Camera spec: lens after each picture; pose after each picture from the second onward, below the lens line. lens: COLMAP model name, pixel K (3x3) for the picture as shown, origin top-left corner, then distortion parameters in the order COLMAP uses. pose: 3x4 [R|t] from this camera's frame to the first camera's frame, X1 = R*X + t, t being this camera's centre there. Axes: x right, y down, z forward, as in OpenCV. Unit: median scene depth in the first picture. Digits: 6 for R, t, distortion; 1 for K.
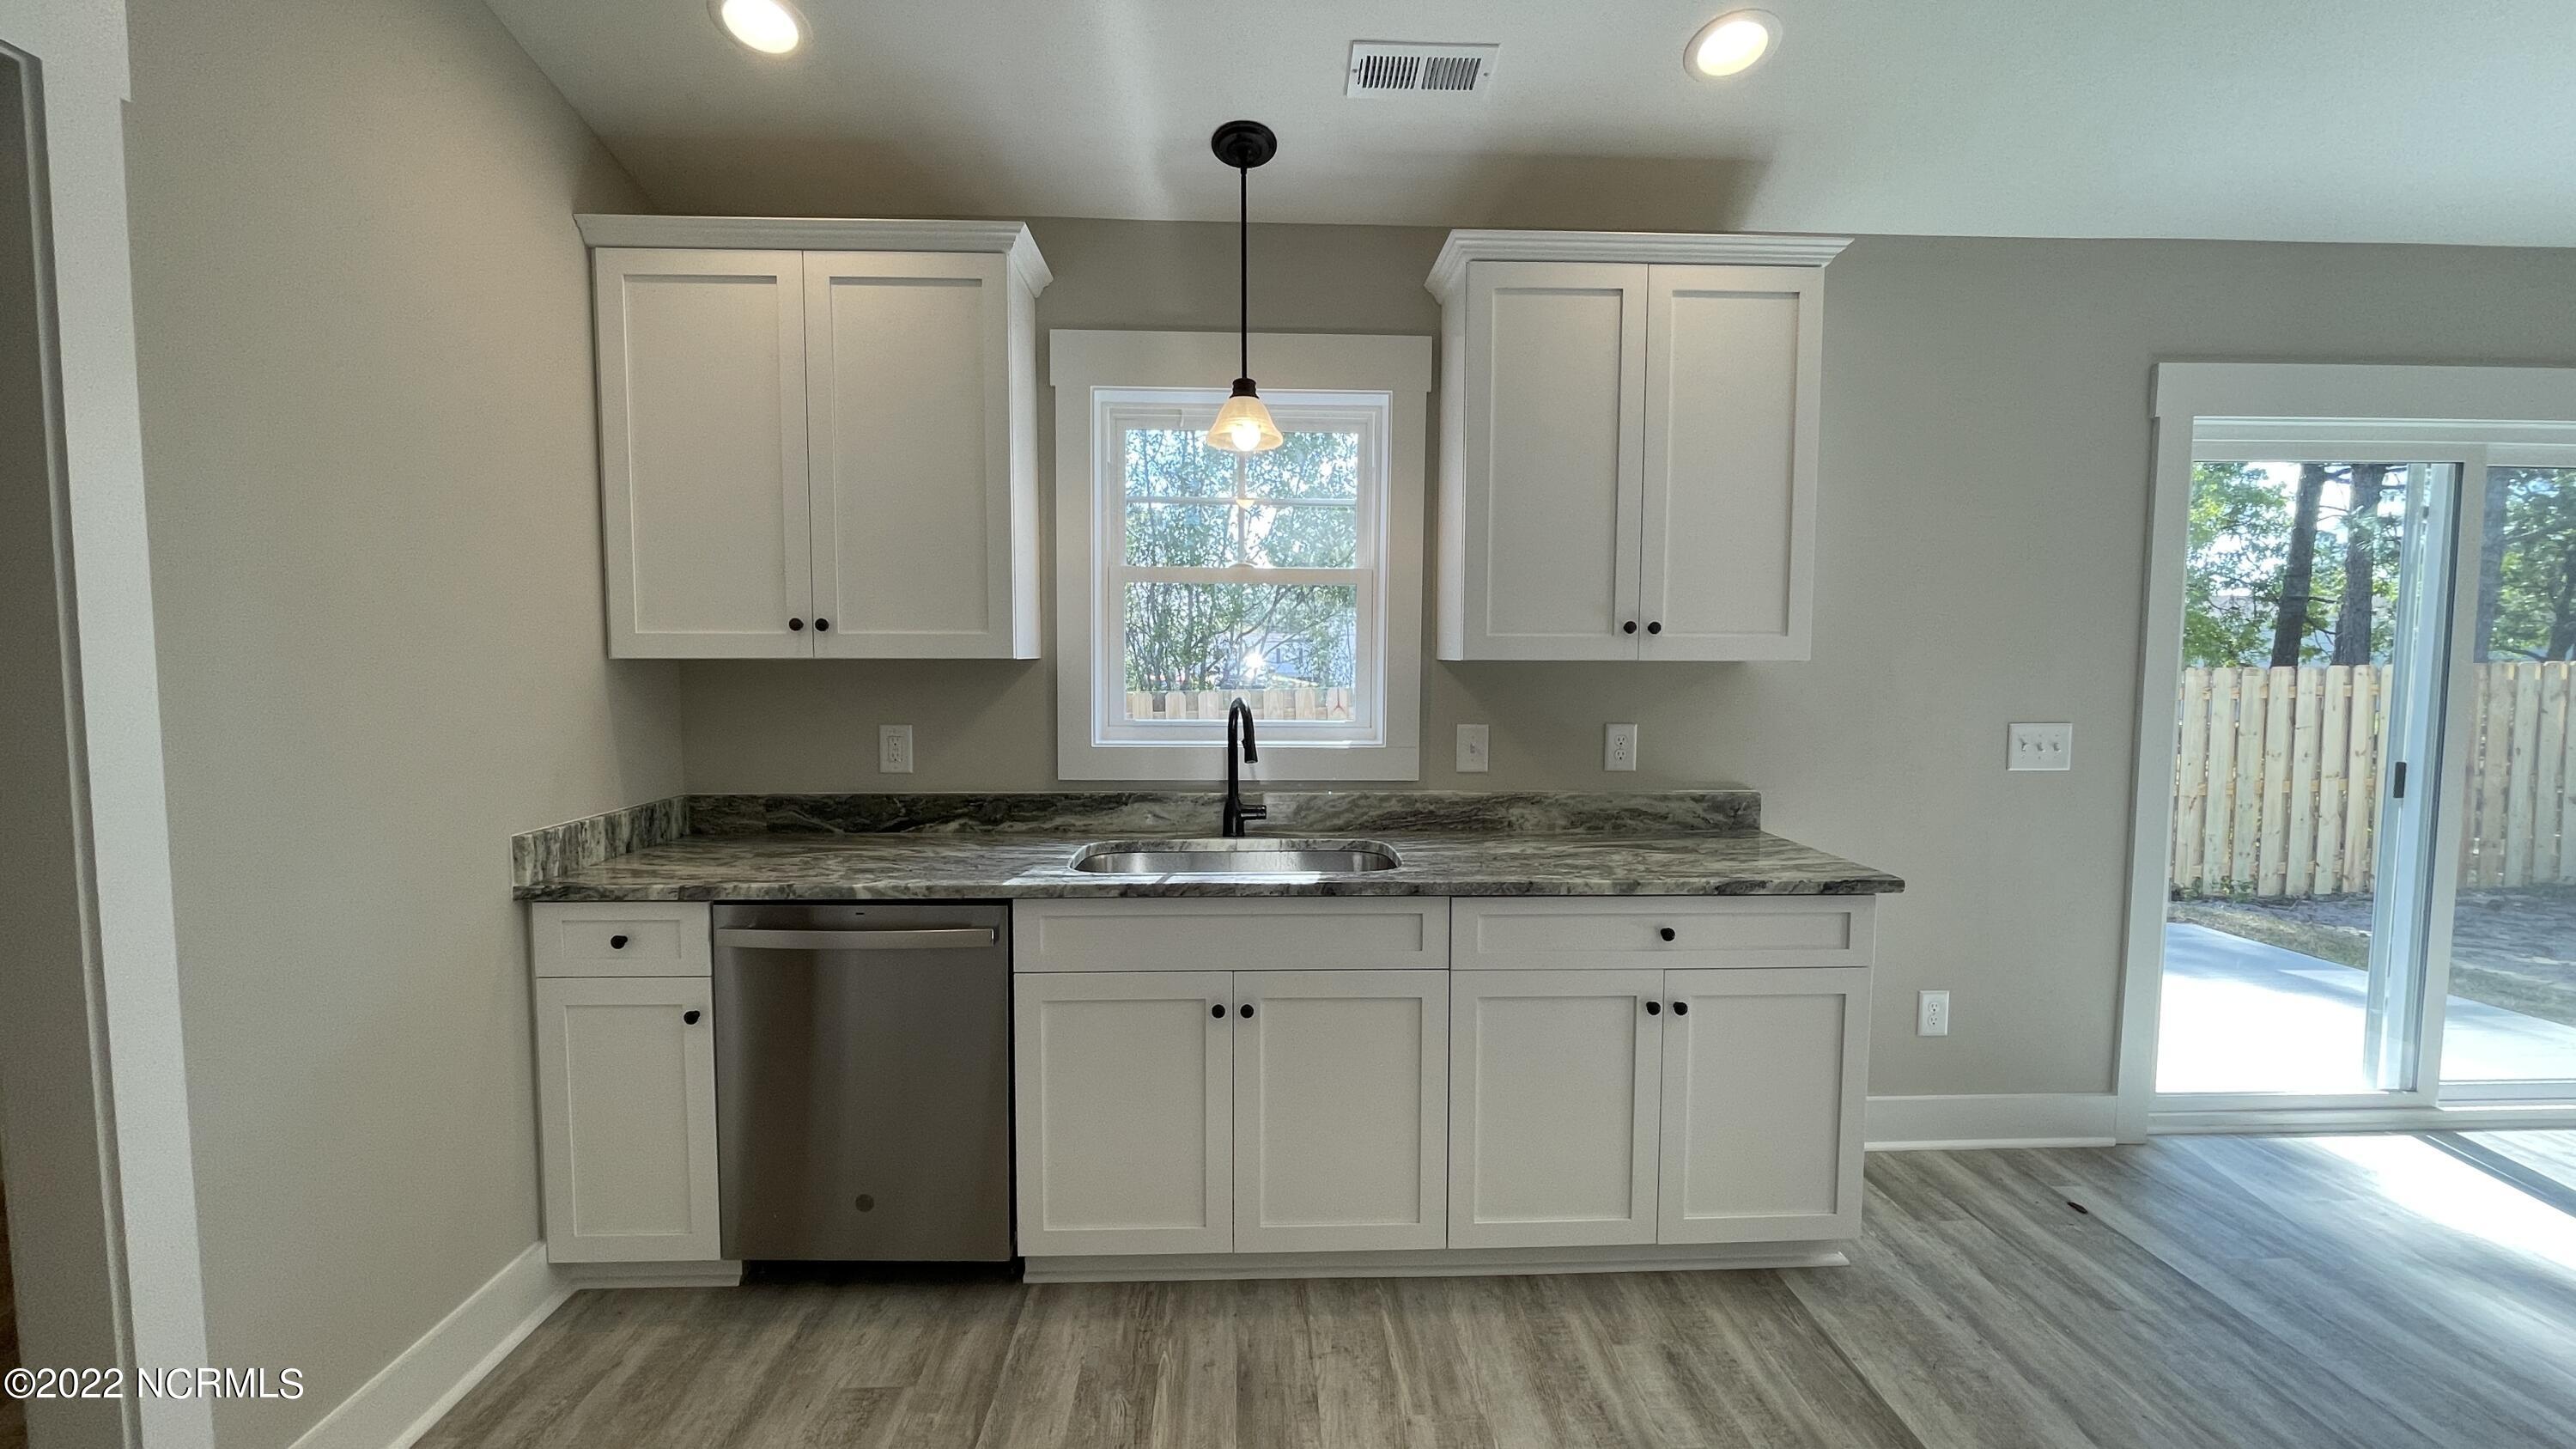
lens RADIAL K [[1043.3, 0, 1283.2], [0, 1043.3, 719.4], [0, 0, 1]] dist [0.003165, 0.000123]
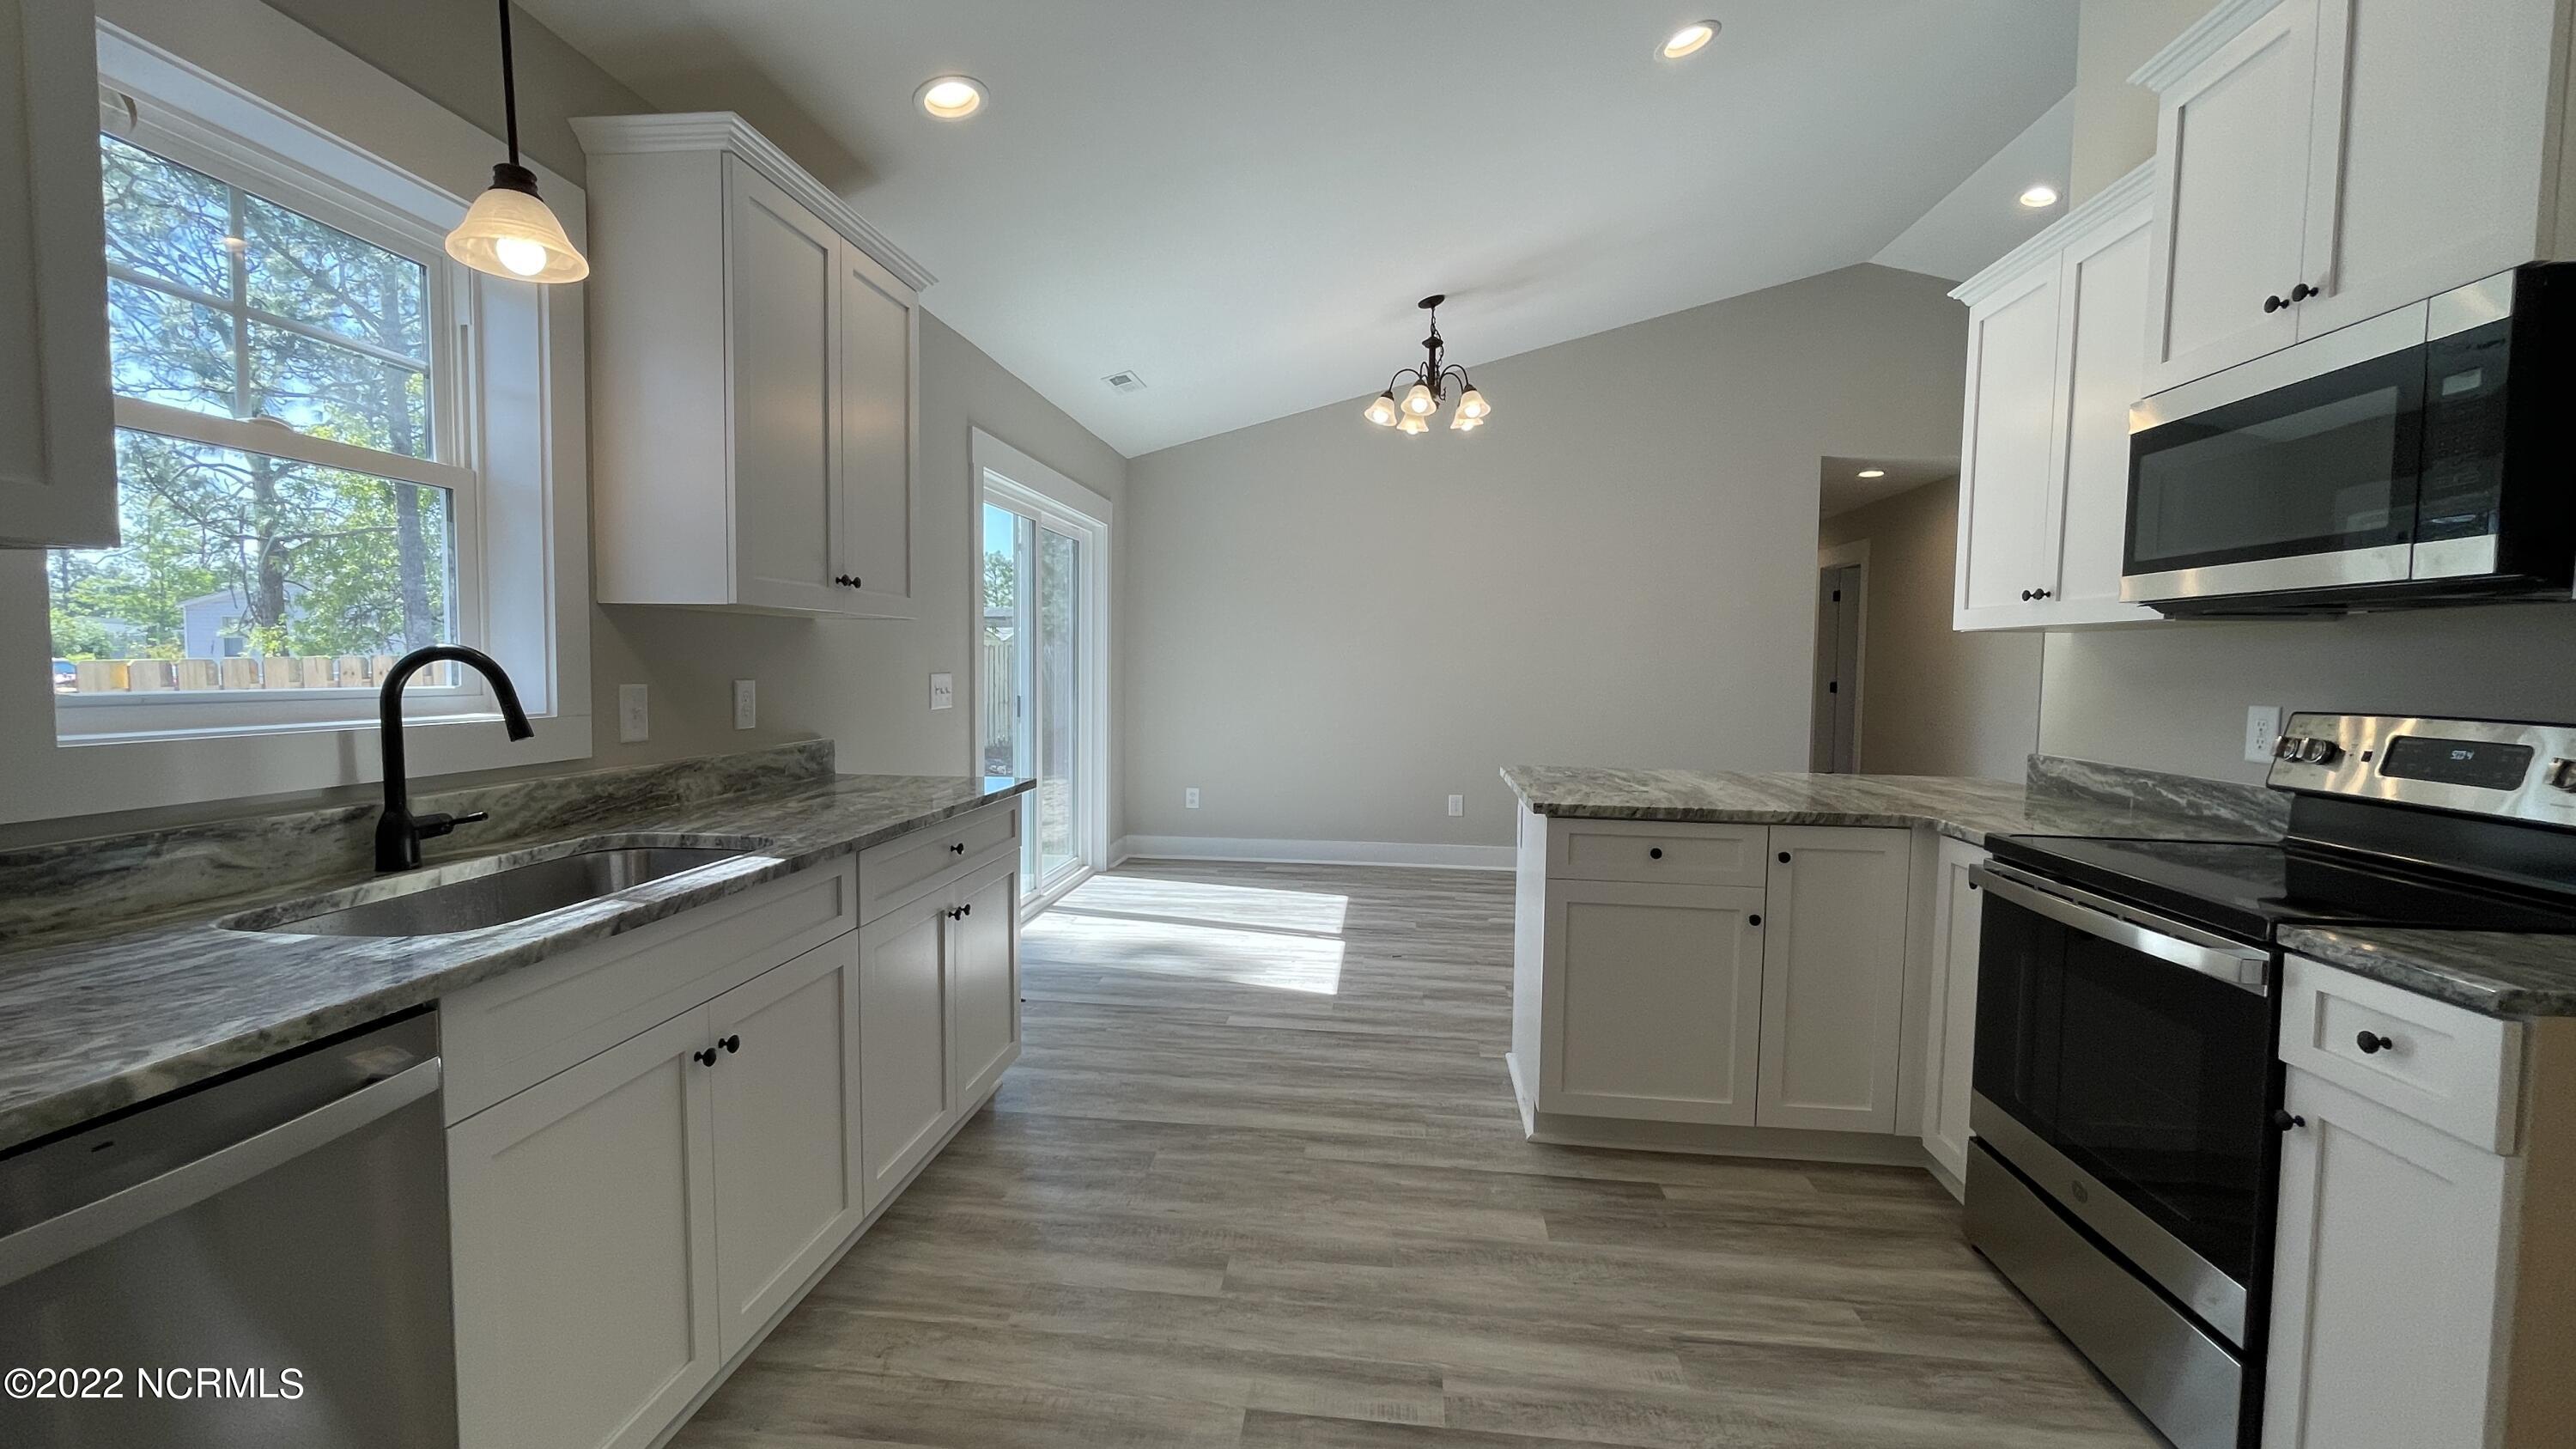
lens RADIAL K [[1043.3, 0, 1283.2], [0, 1043.3, 719.4], [0, 0, 1]] dist [0.003165, 0.000123]
pose [[0.148927, -0.057973, 0.987147, -0.628717], [0.054483, 0.997245, 0.050346, 0.021375], [-0.987346, 0.046285, 0.151676, 0.409129]]
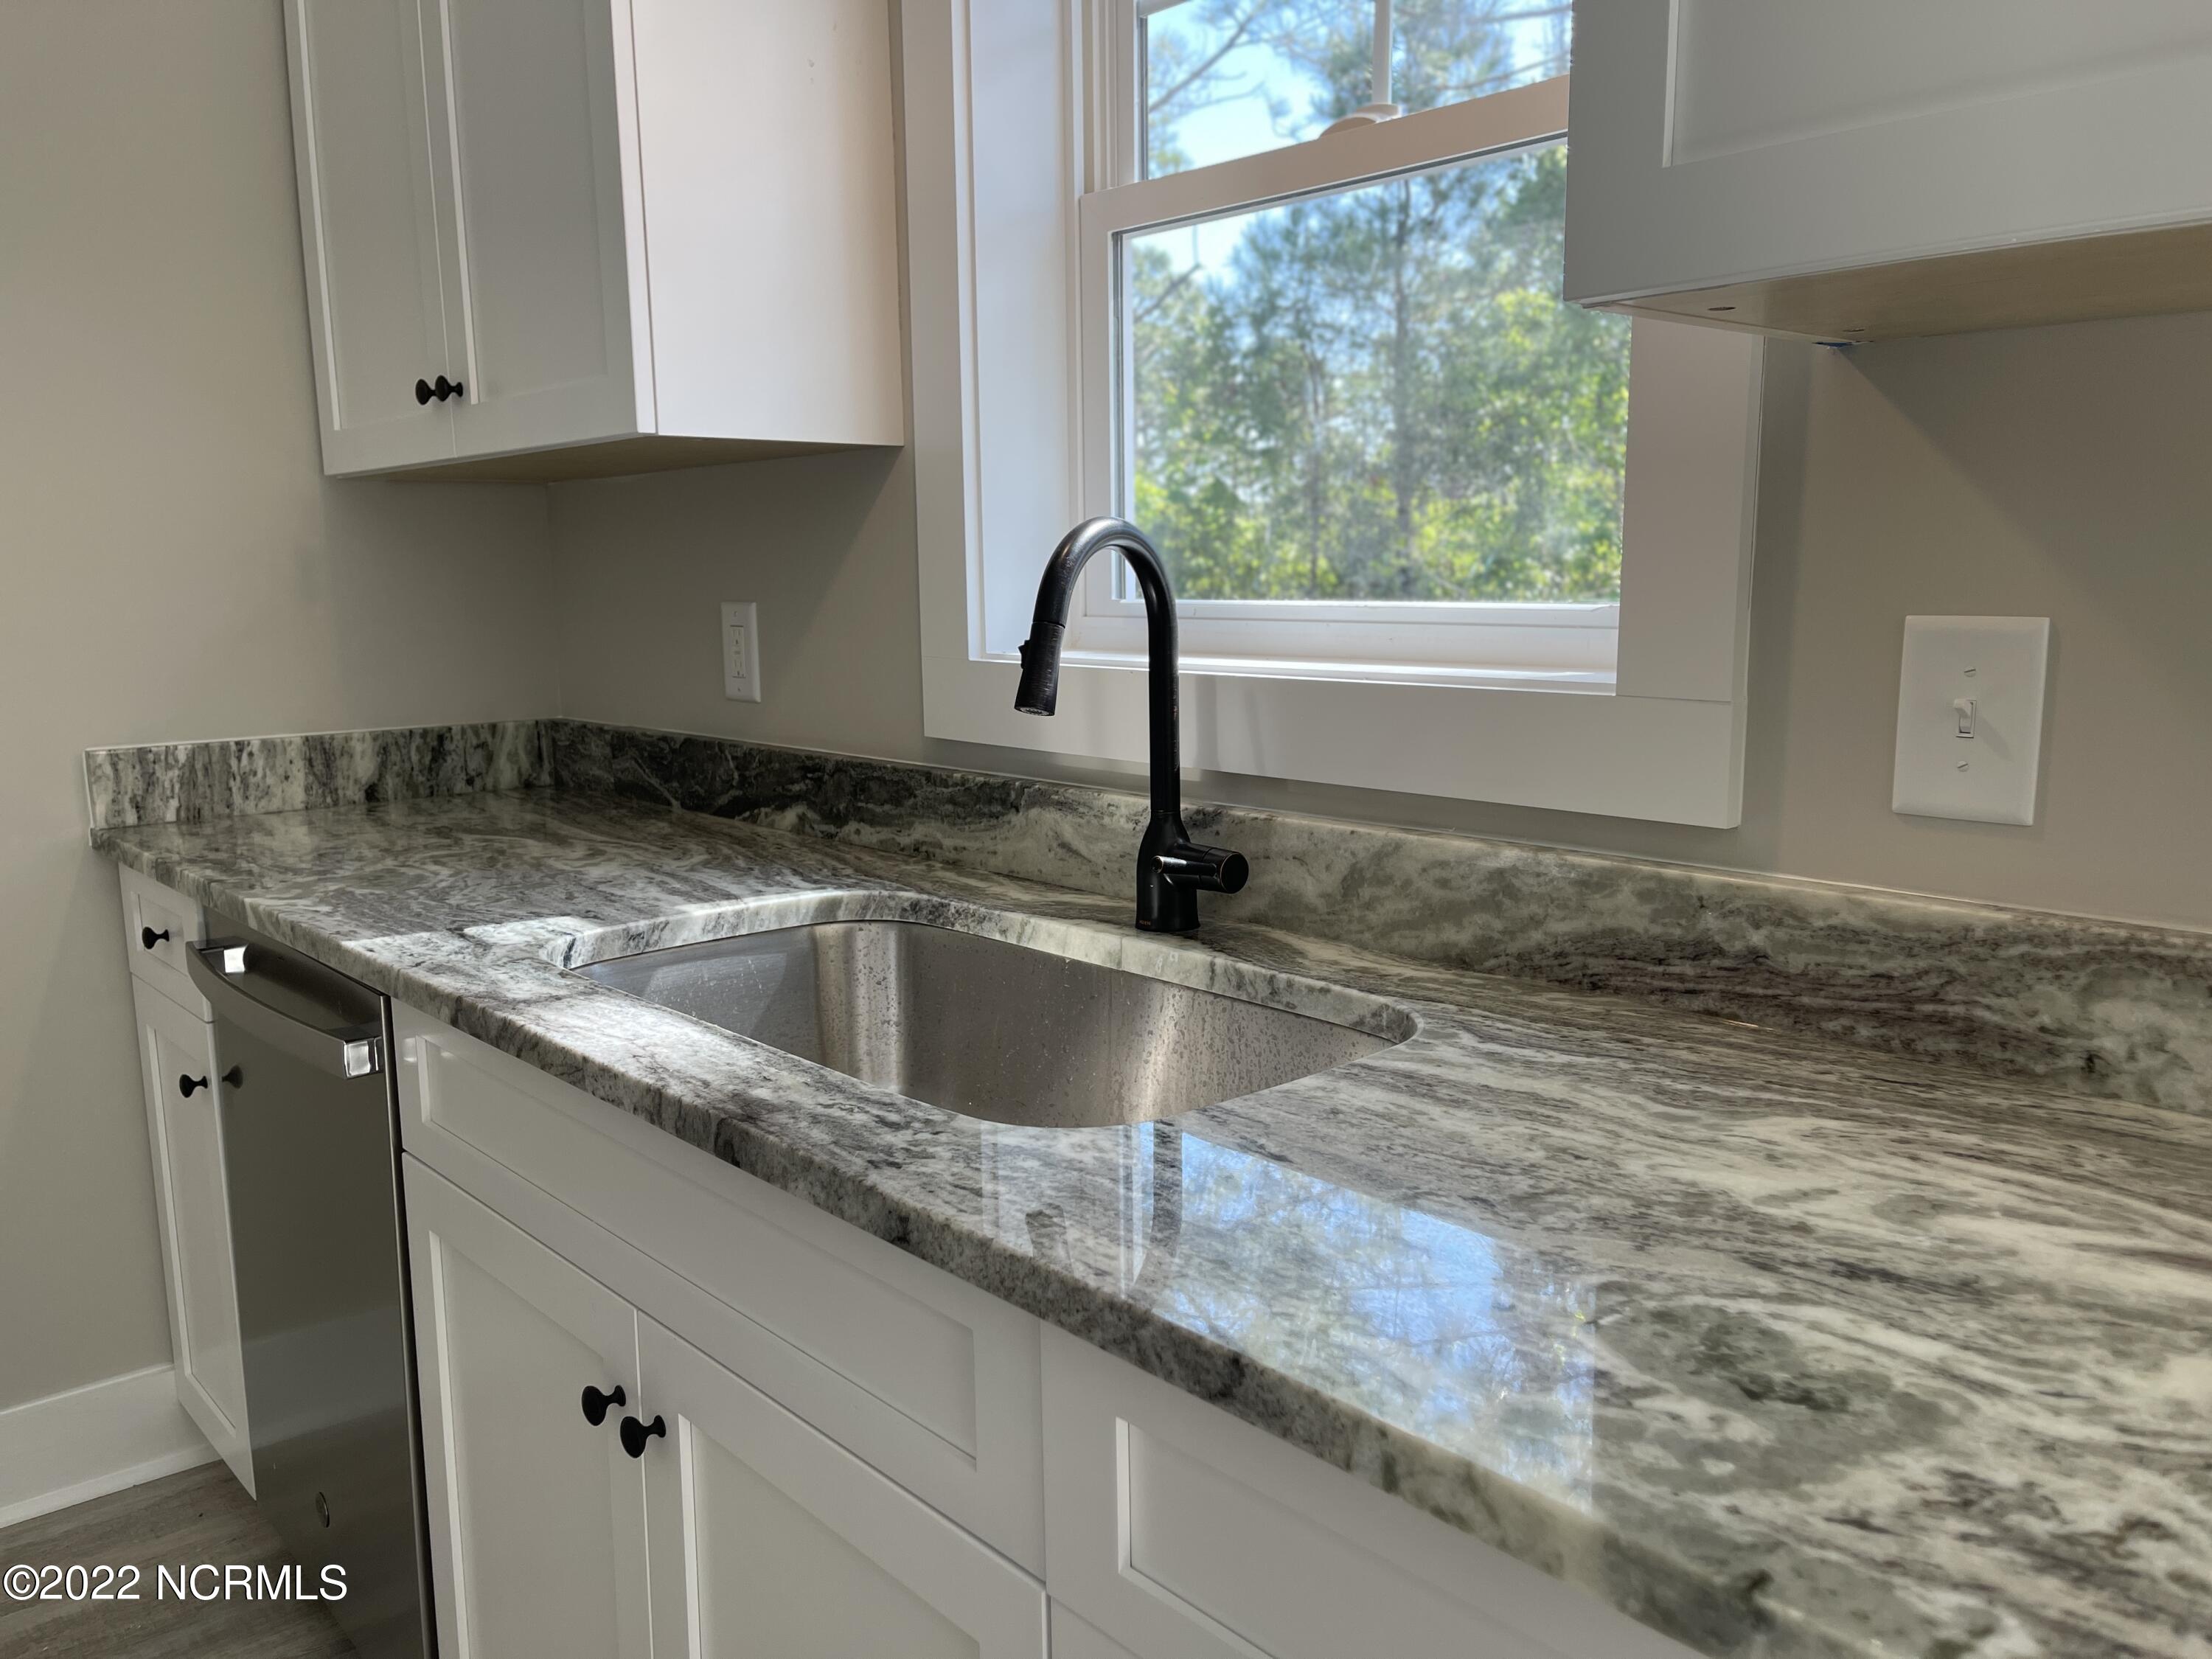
lens RADIAL K [[1695.6, 0, 1106.0], [0, 1695.6, 829.5], [0, 0, 1]] dist [0.011373, 0.003467]
pose [[0.637674, 0.107502, -0.762769, 0.397232], [-0.031928, 0.993052, 0.113265, 0.016828], [0.769645, -0.047873, 0.636675, 0.674383]]
